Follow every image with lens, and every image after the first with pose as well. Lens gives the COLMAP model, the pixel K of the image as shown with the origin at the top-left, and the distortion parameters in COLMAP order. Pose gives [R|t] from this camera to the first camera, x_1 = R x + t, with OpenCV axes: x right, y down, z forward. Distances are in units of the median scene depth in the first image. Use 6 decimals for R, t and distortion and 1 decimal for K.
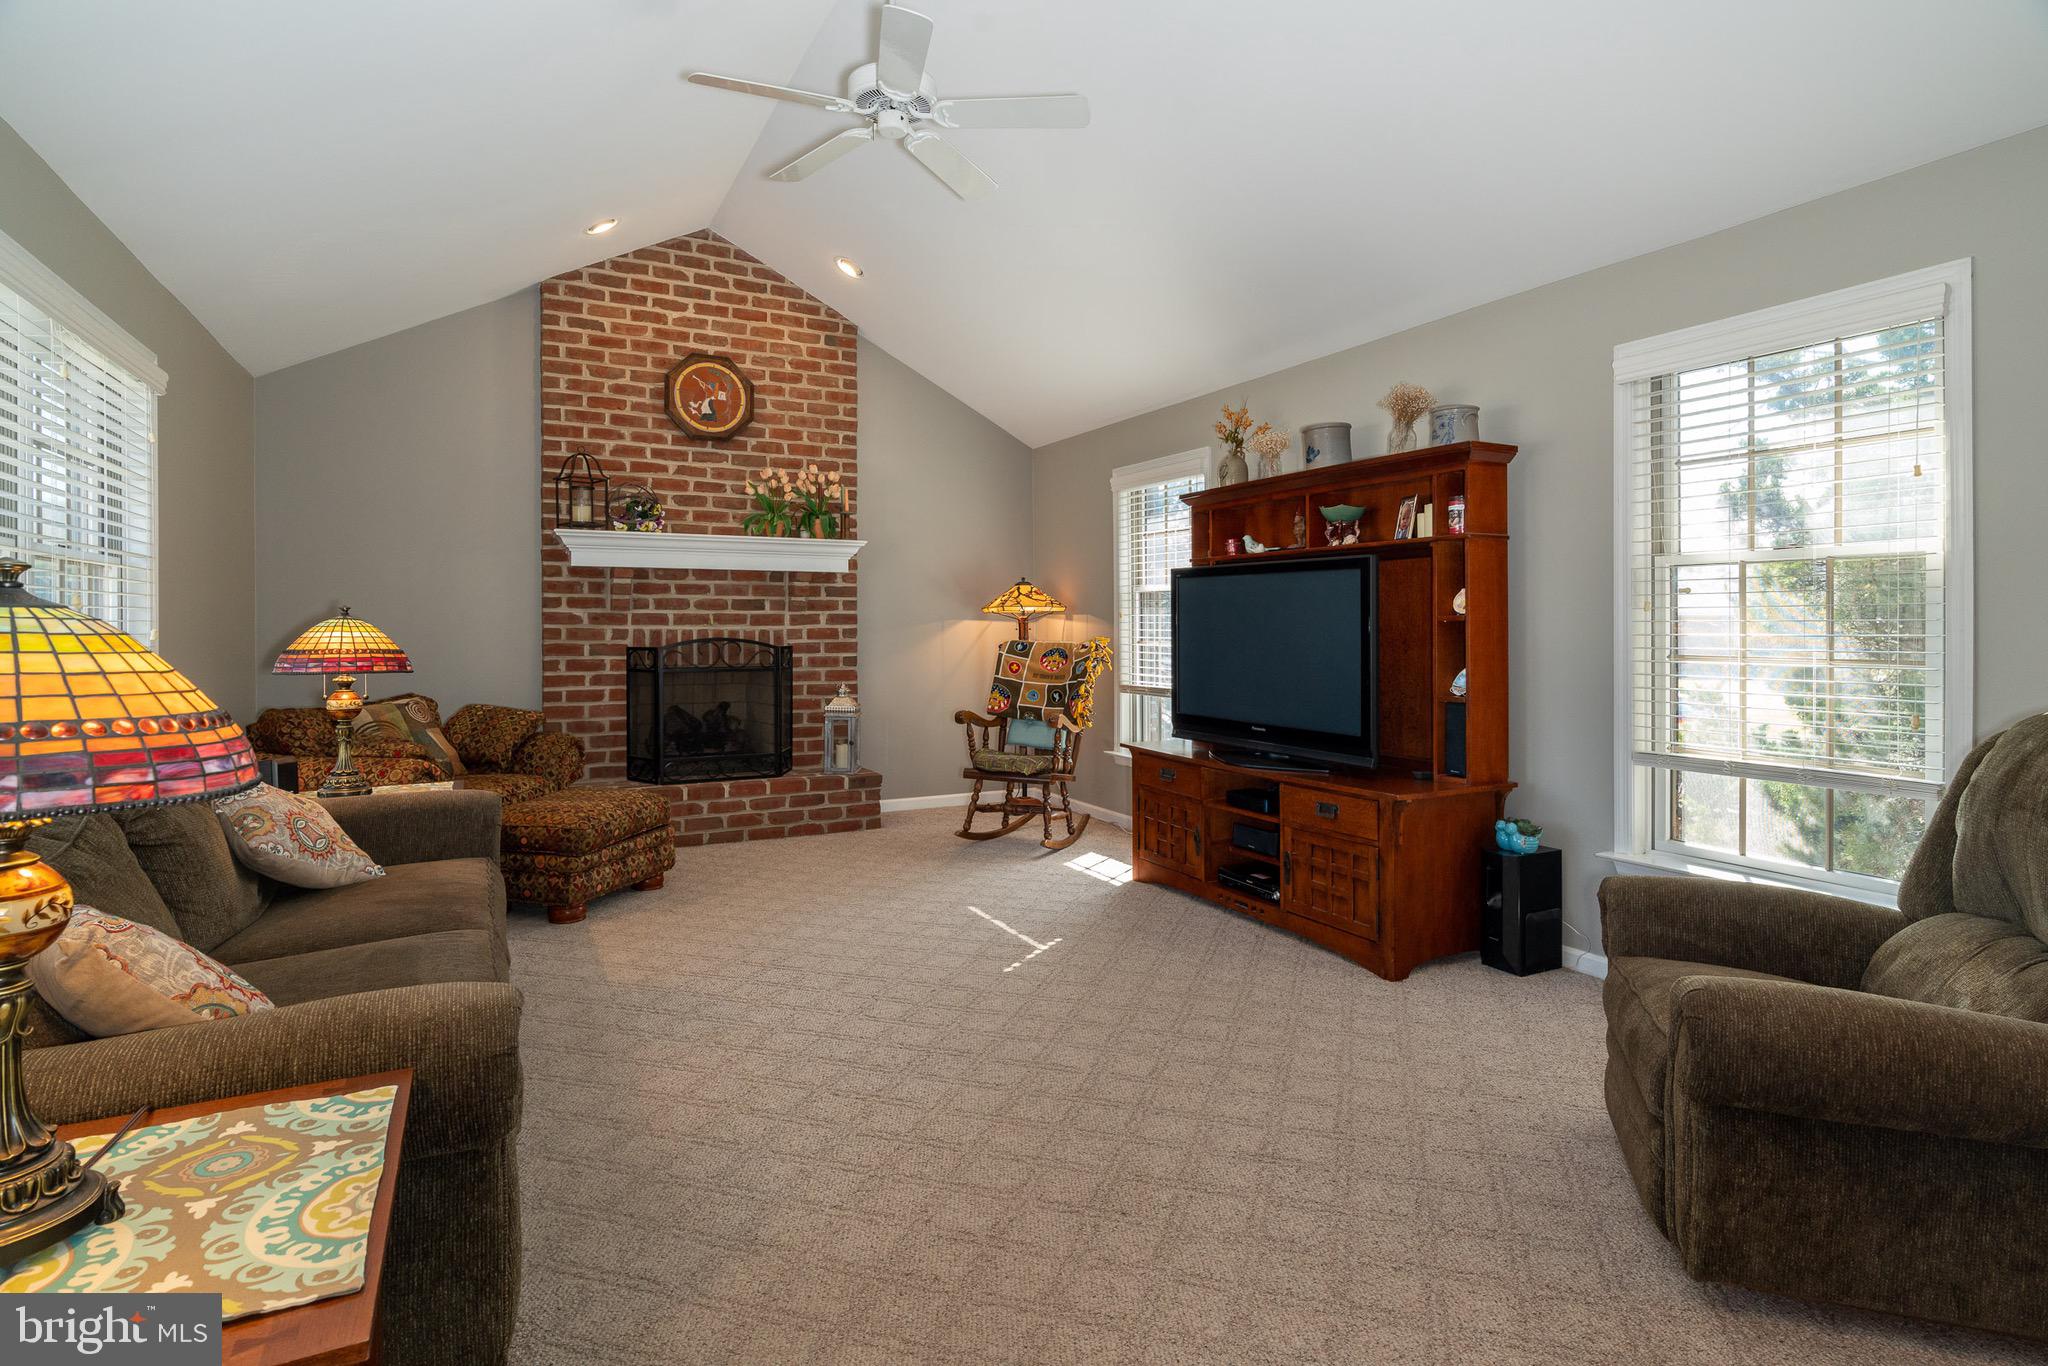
lens RADIAL K [[1030.9, 0, 1024.0], [0, 1030.9, 625.1], [0, 0, 1]] dist [-0.009241, 0.000451]
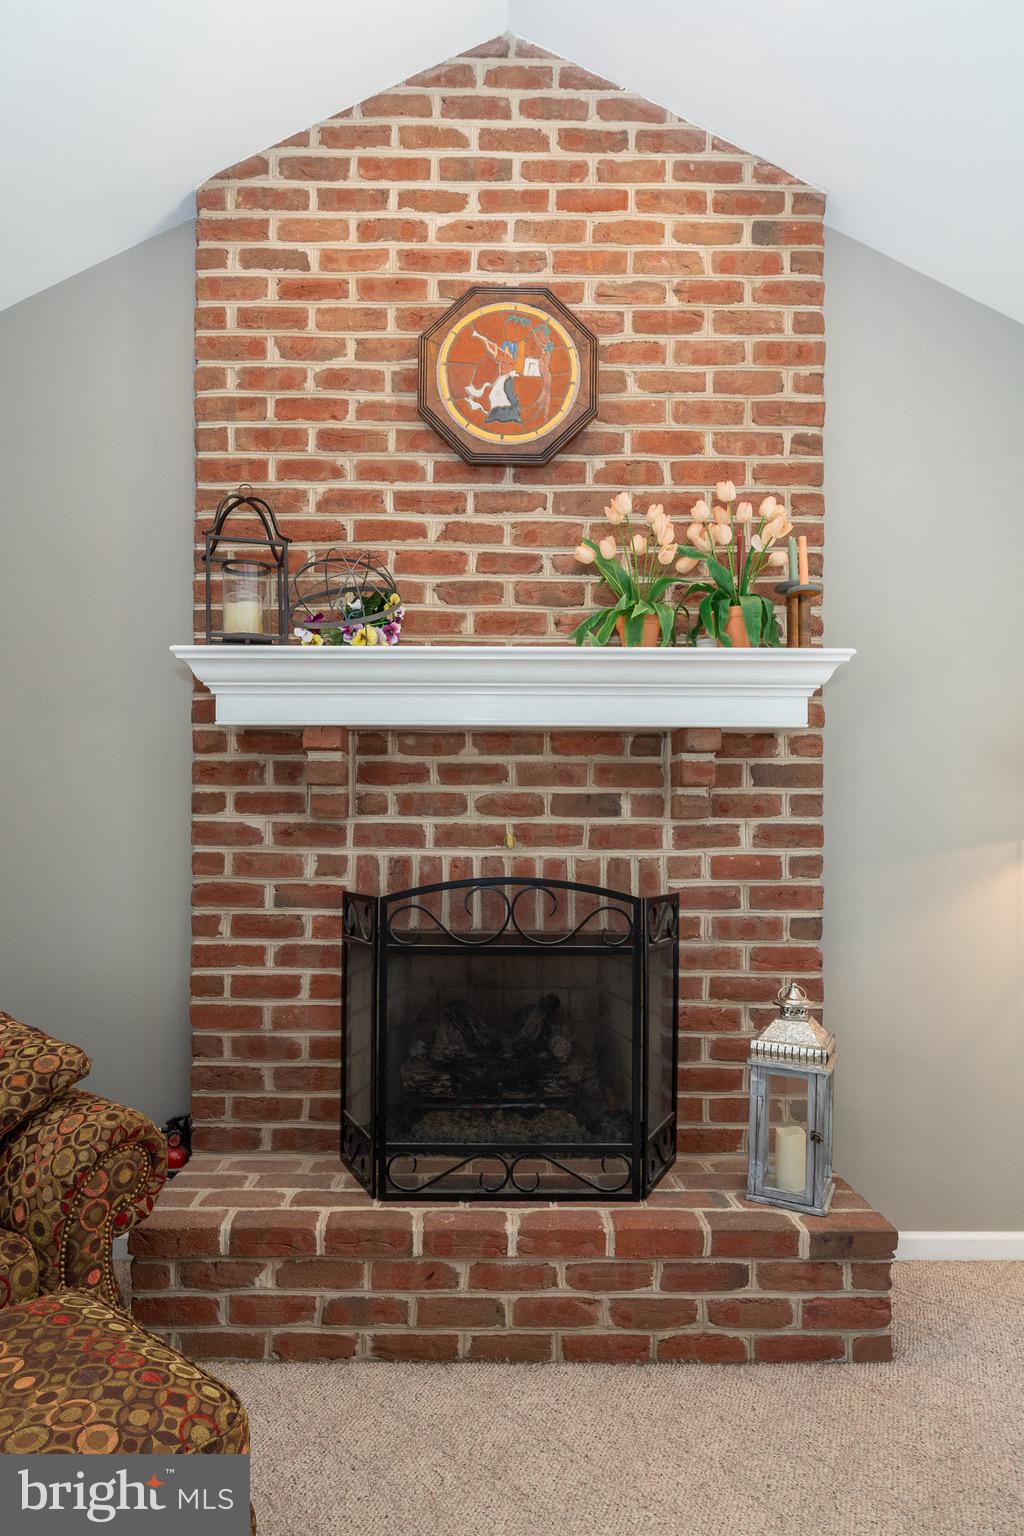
lens RADIAL K [[773.2, 0, 512.8], [0, 773.2, 851.3], [0, 0, 1]] dist [-0.009241, 0.000451]
pose [[0.888474, 0.007715, -0.458862, -0.136651], [-0.003213, 0.999939, 0.010591, -0.002262], [0.458916, -0.007936, 0.888444, 0.682157]]
